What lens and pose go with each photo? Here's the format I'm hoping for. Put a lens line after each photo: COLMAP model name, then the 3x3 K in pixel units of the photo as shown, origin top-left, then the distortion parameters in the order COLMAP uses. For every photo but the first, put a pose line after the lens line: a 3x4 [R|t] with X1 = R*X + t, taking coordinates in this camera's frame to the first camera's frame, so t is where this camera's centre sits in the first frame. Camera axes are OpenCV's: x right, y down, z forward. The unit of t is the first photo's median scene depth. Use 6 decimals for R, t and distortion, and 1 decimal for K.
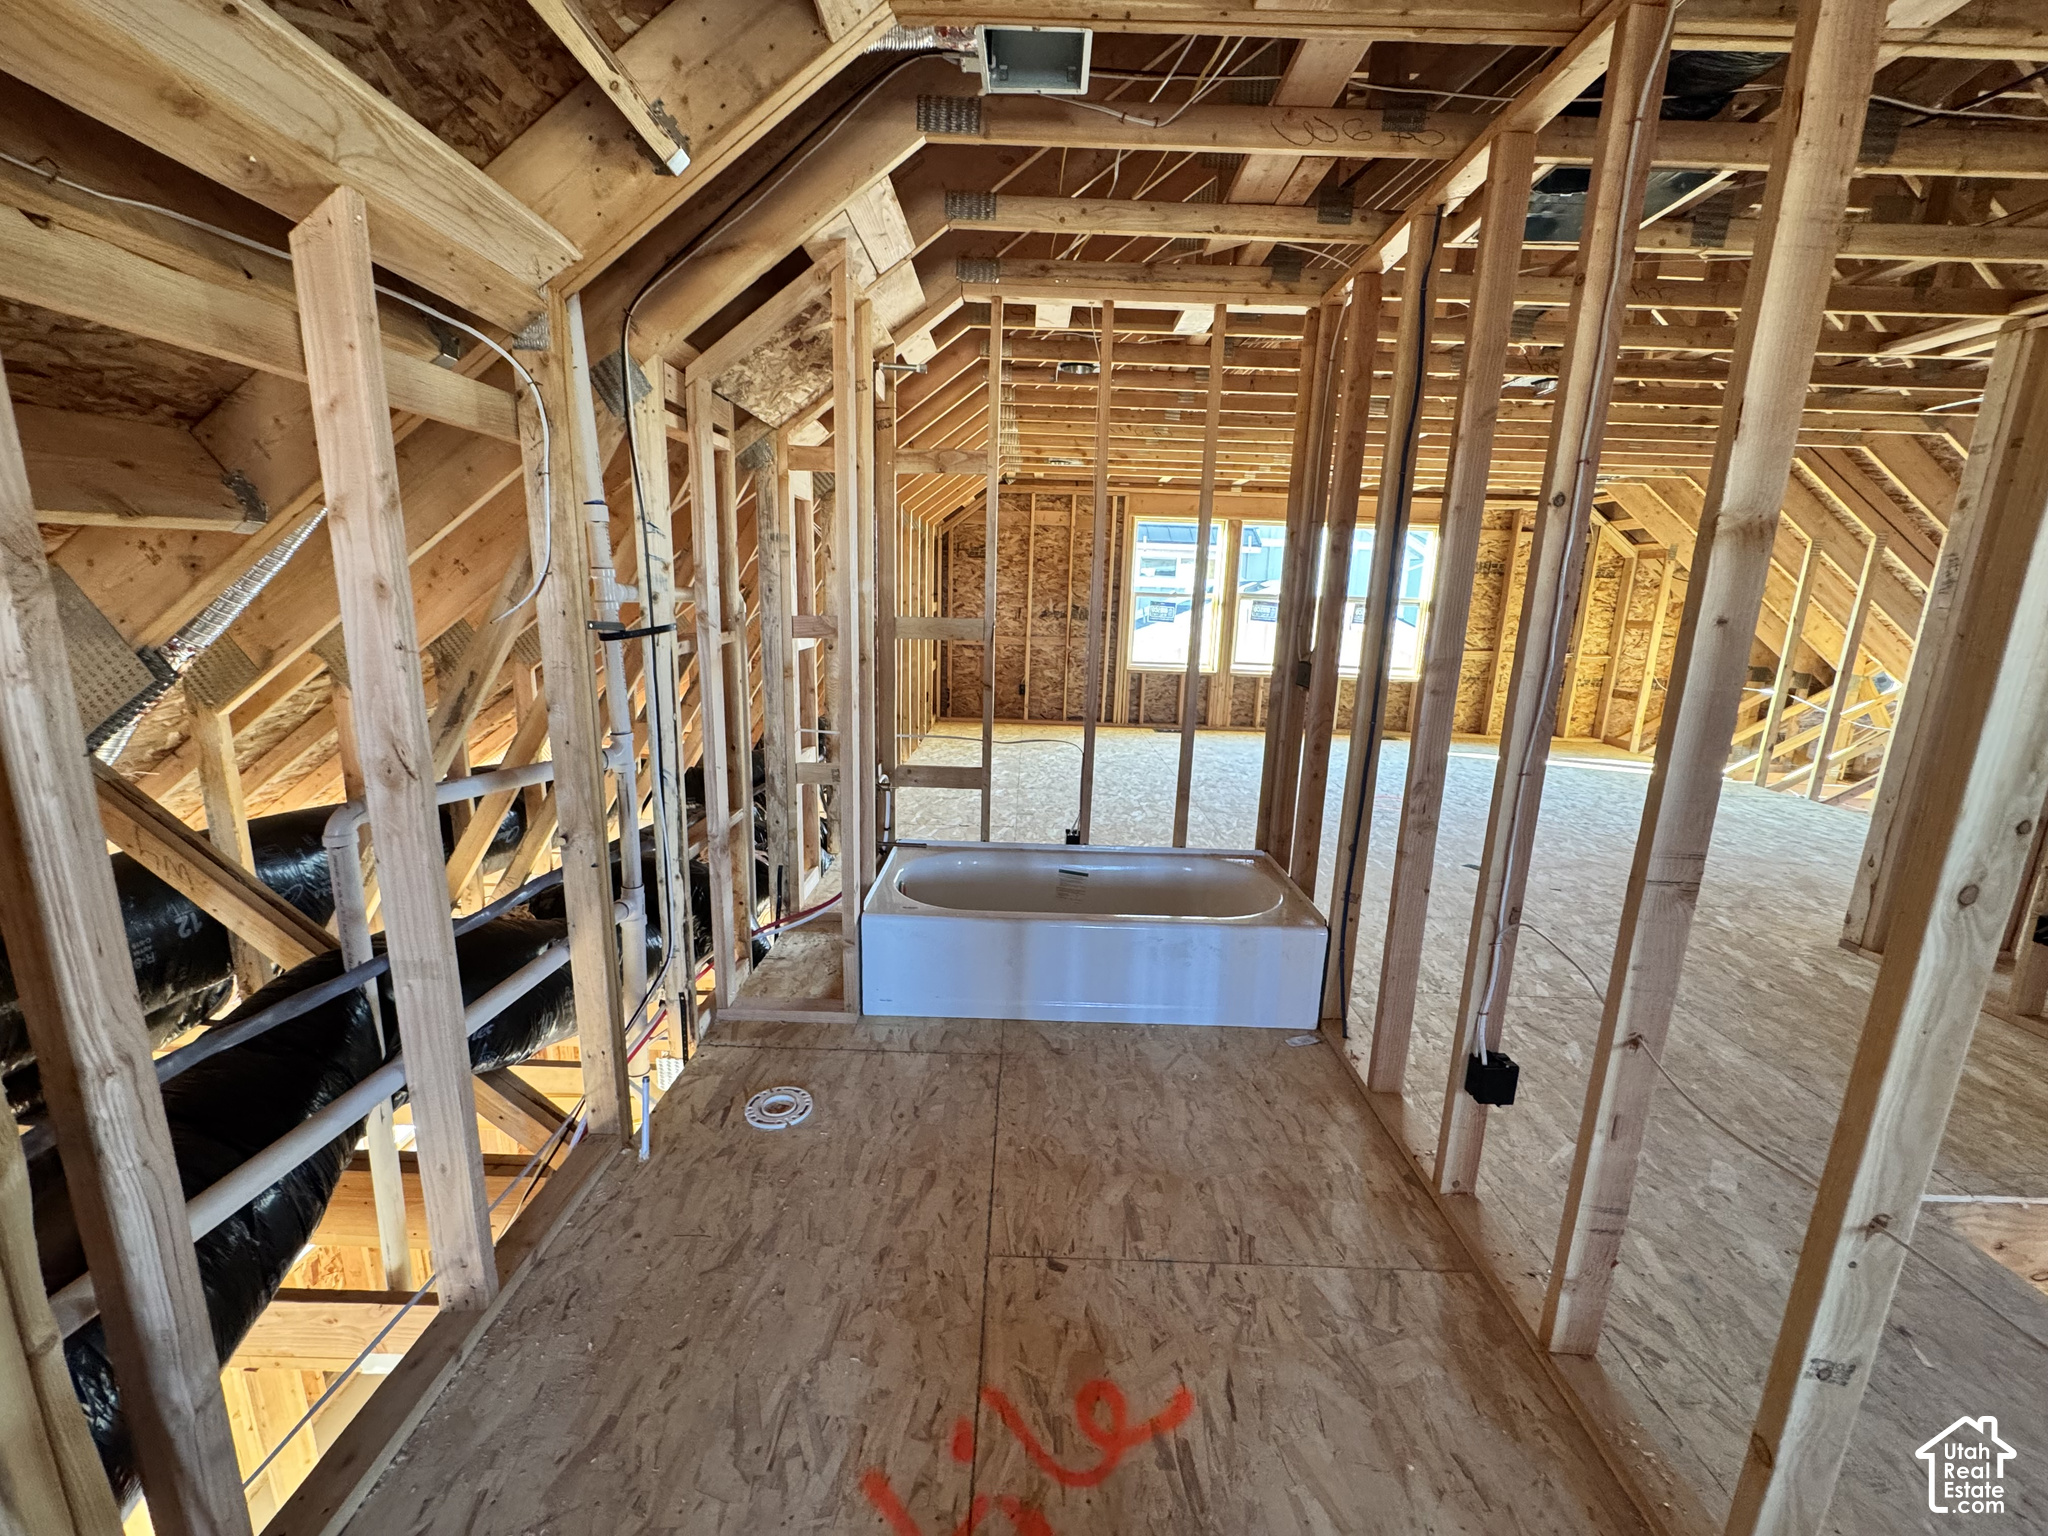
lens RADIAL K [[812.6, 0, 1023.6], [0, 812.6, 763.4], [0, 0, 1]] dist [-0.001251, -0.000533]
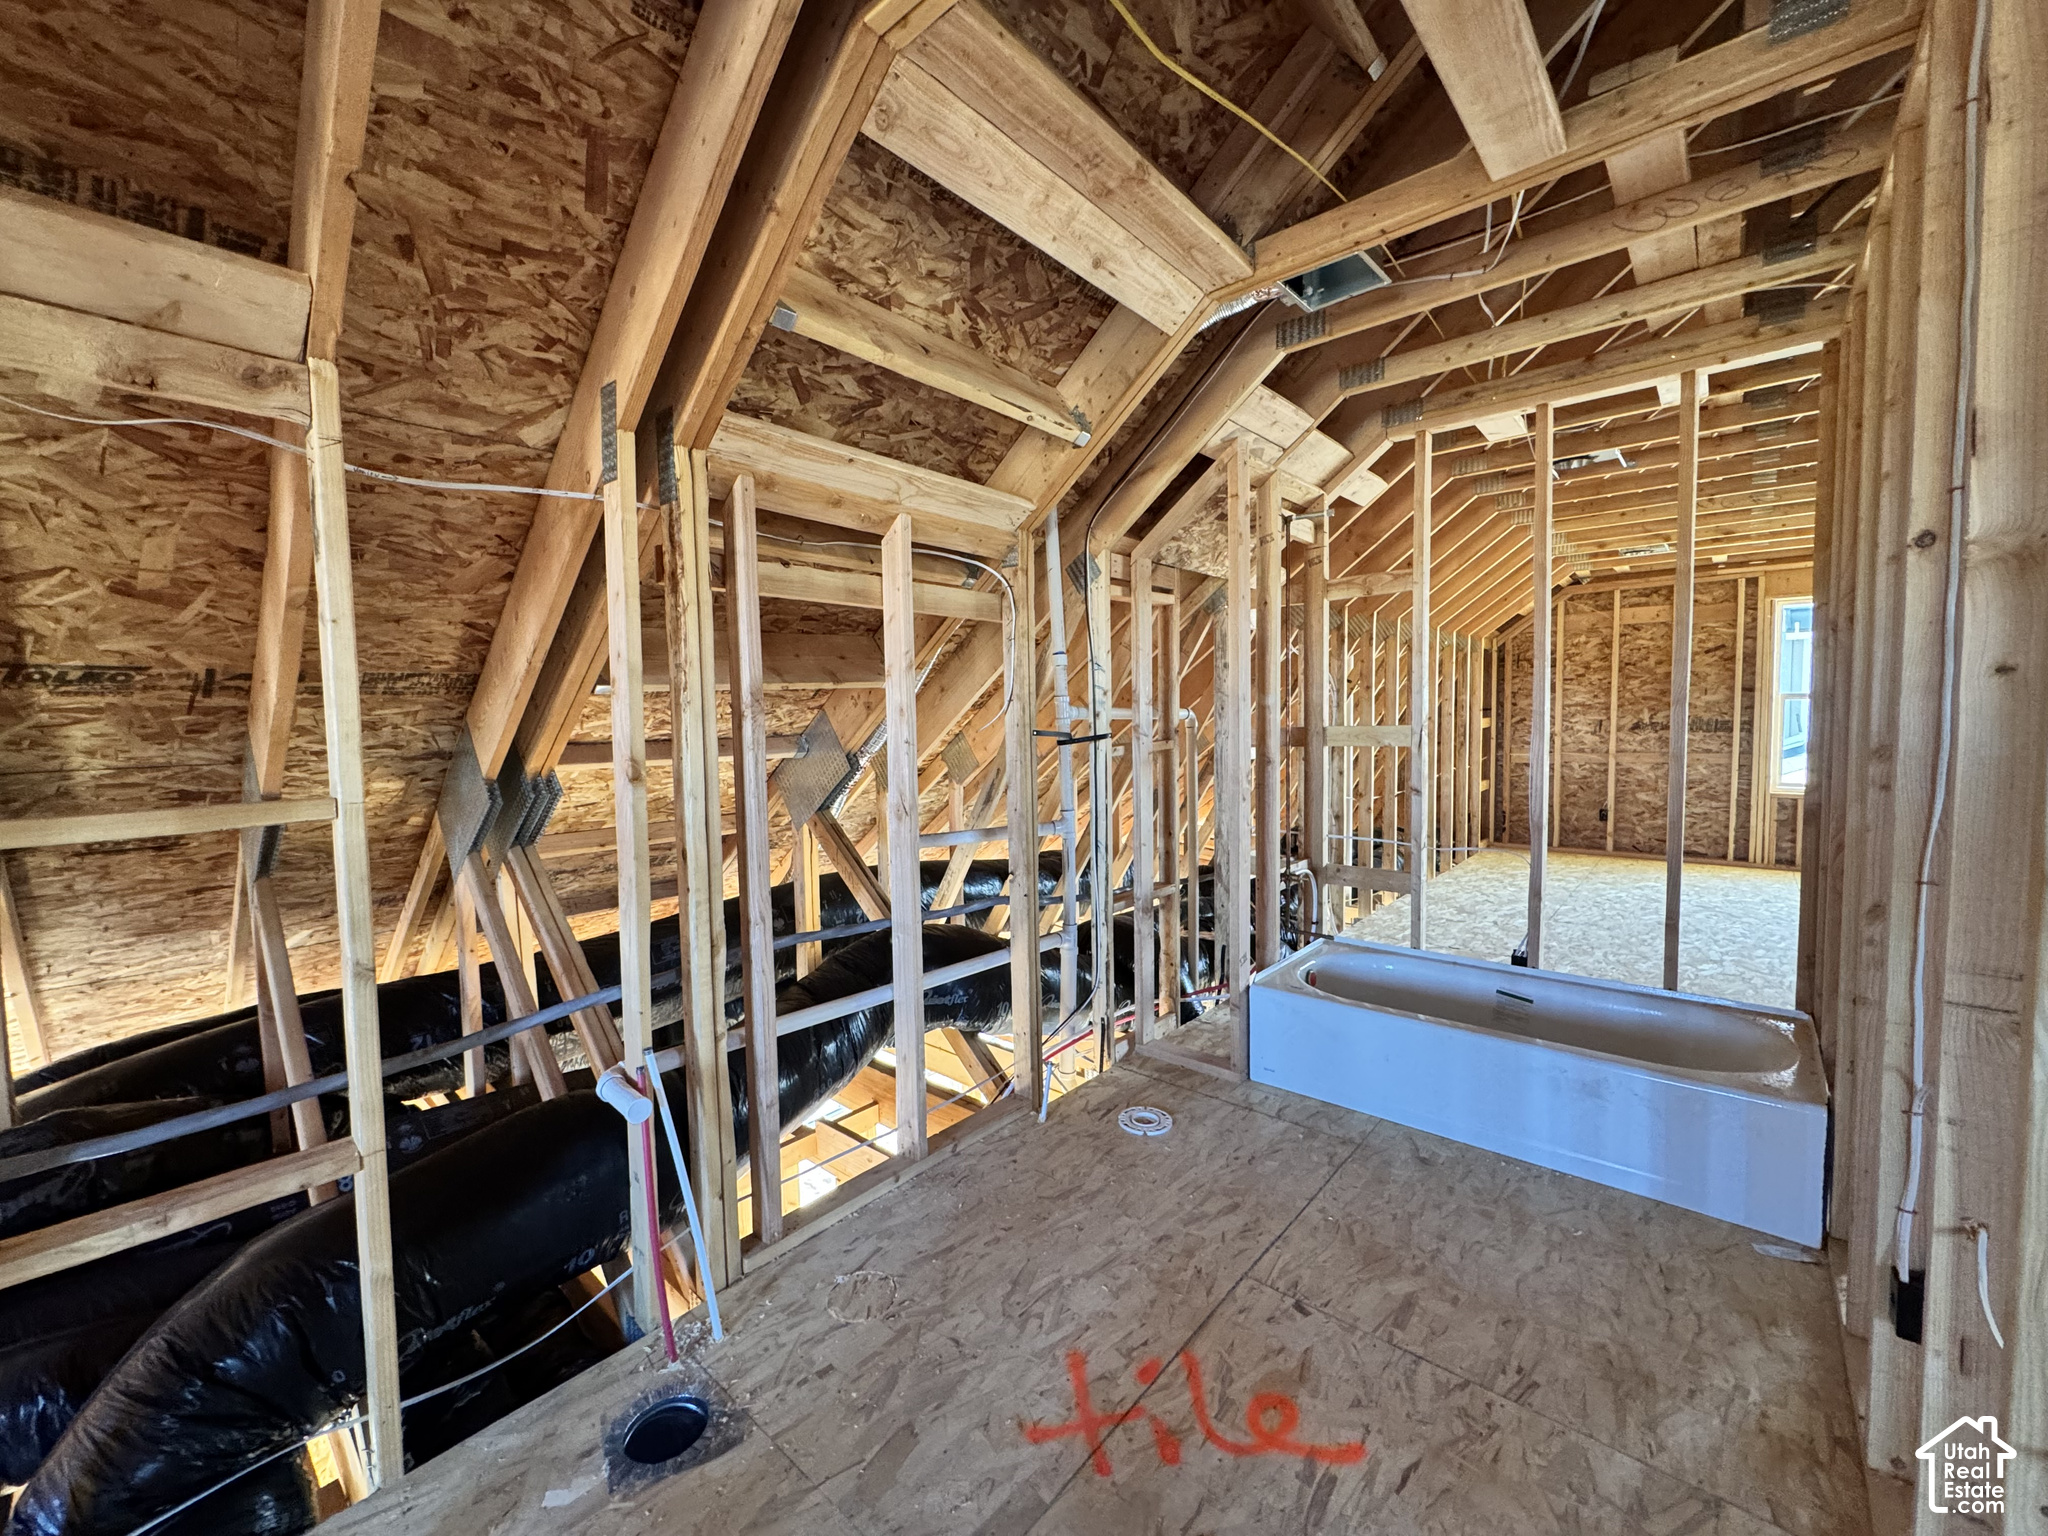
lens RADIAL K [[812.6, 0, 1027.7], [0, 812.6, 764.5], [0, 0, 1]] dist [-0.001251, -0.000533]
pose [[0.759575, -0.005528, -0.650396, 0.235558], [-0.094797, 0.988345, -0.119110, 0.037299], [0.643474, 0.152129, 0.750199, -0.070940]]
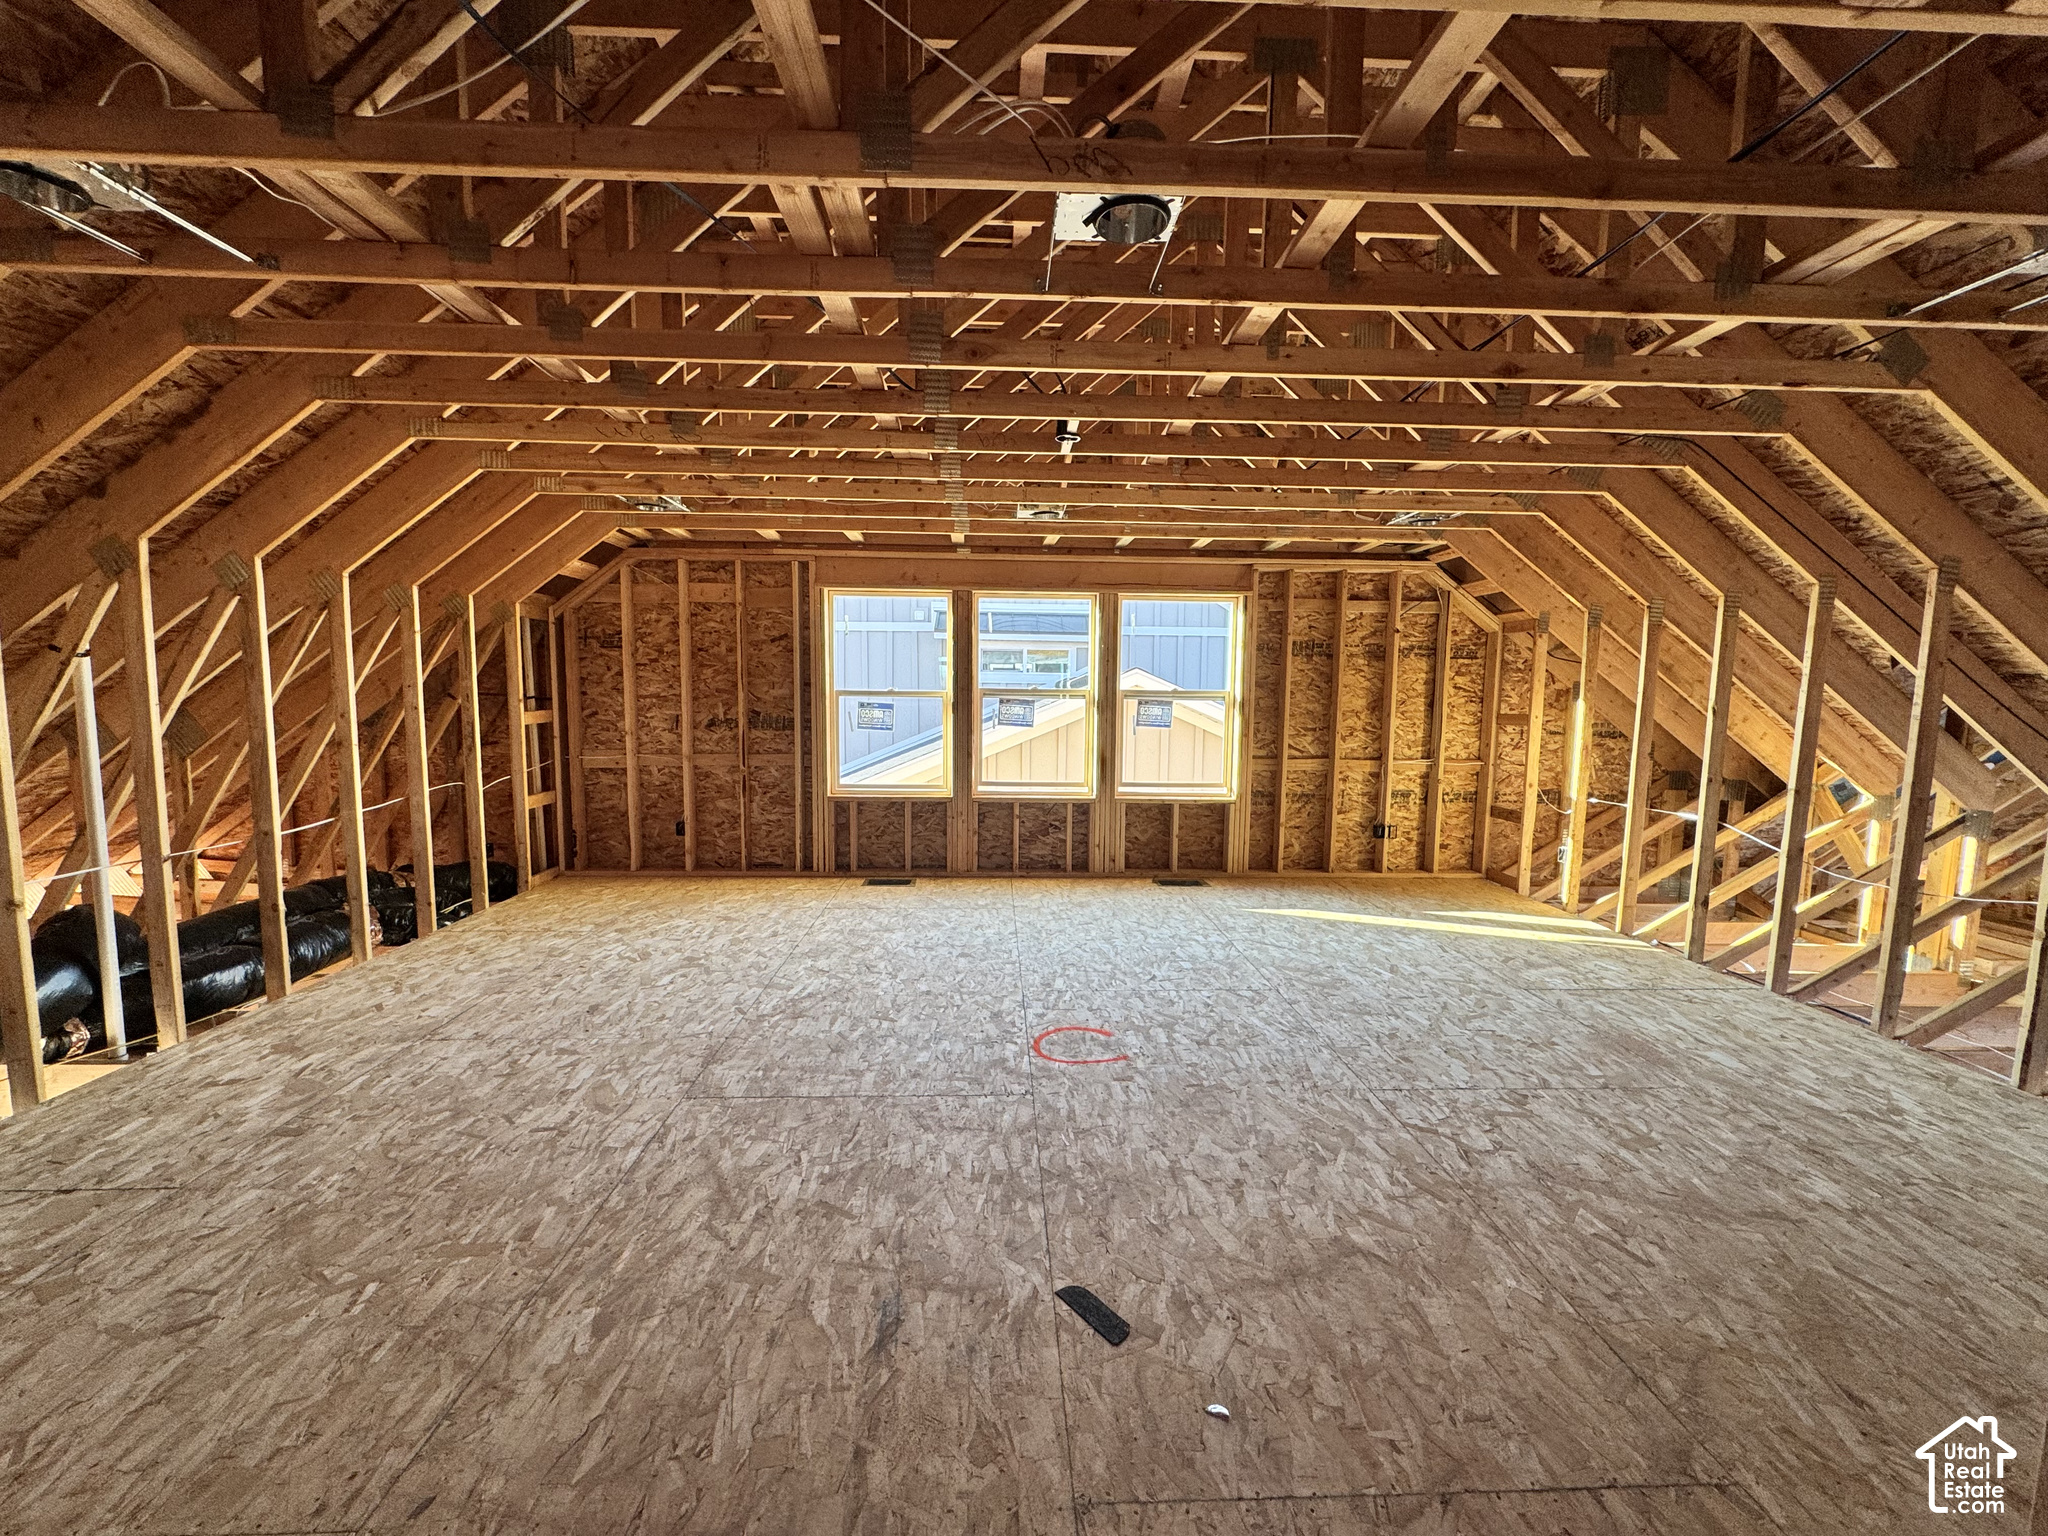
lens RADIAL K [[812.6, 0, 1022.2], [0, 812.6, 766.1], [0, 0, 1]] dist [-0.001251, -0.000533]
pose [[0.998810, -0.024786, 0.042006, 0.679057], [0.029309, 0.993419, -0.110722, -0.145975], [-0.038986, 0.111822, 0.992963, 0.700366]]
